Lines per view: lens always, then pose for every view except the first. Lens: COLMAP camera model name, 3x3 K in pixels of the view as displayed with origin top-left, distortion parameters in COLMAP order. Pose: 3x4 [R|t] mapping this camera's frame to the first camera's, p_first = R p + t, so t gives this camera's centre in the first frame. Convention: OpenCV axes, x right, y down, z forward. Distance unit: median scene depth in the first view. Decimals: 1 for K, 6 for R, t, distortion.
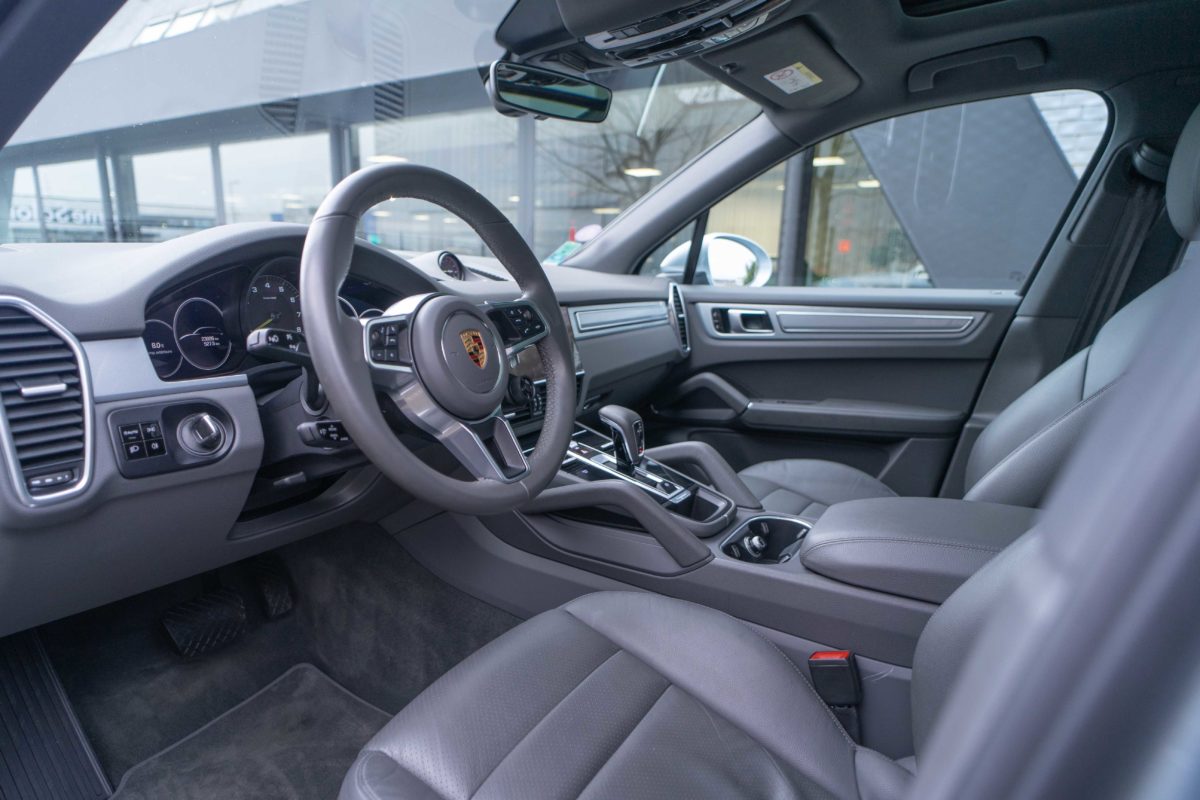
lens RADIAL K [[693.3, 0, 582.2], [0, 693.3, 420.8], [0, 0, 1]] dist [-0.015764, 0.000711]
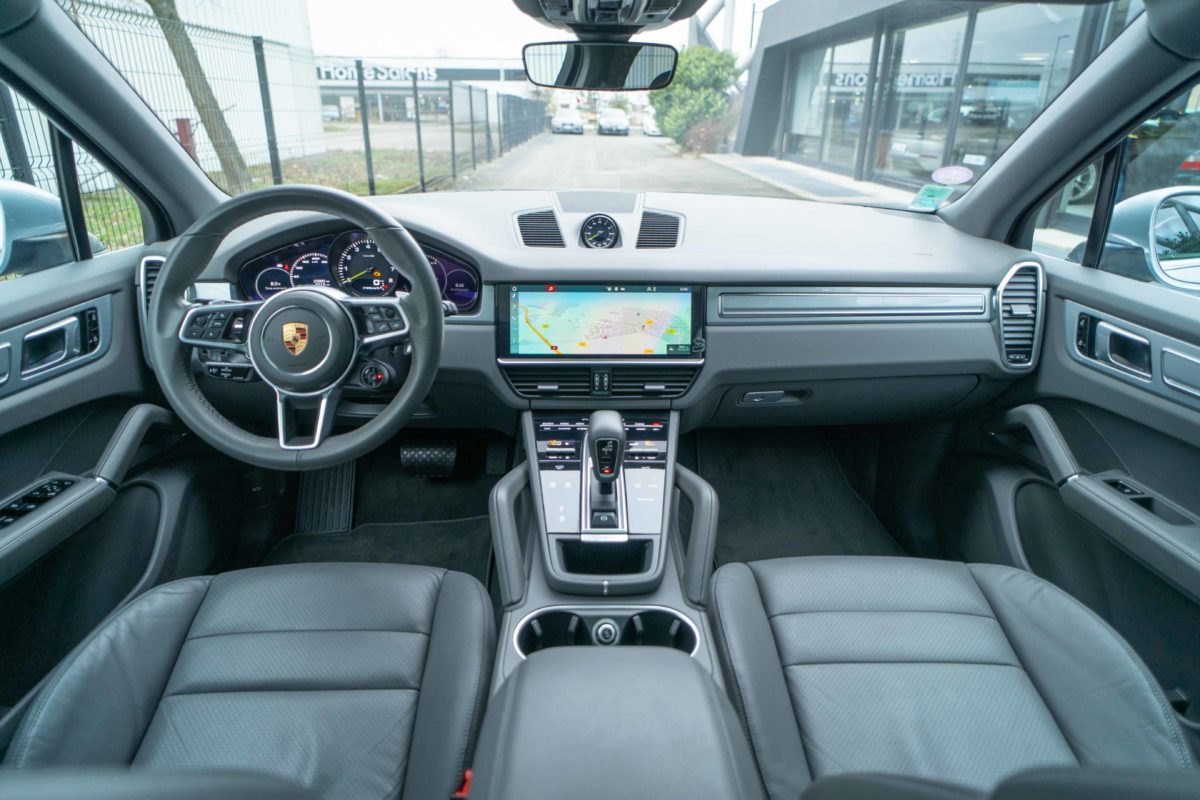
lens RADIAL K [[654.6, 0, 603.6], [0, 654.6, 395.9], [0, 0, 1]] dist [-0.014496, 0.000595]
pose [[0.547162, 0.317197, -0.774597, 0.548852], [-0.185203, 0.948356, 0.257527, -0.206041], [0.816280, 0.002549, 0.577651, 0.387847]]
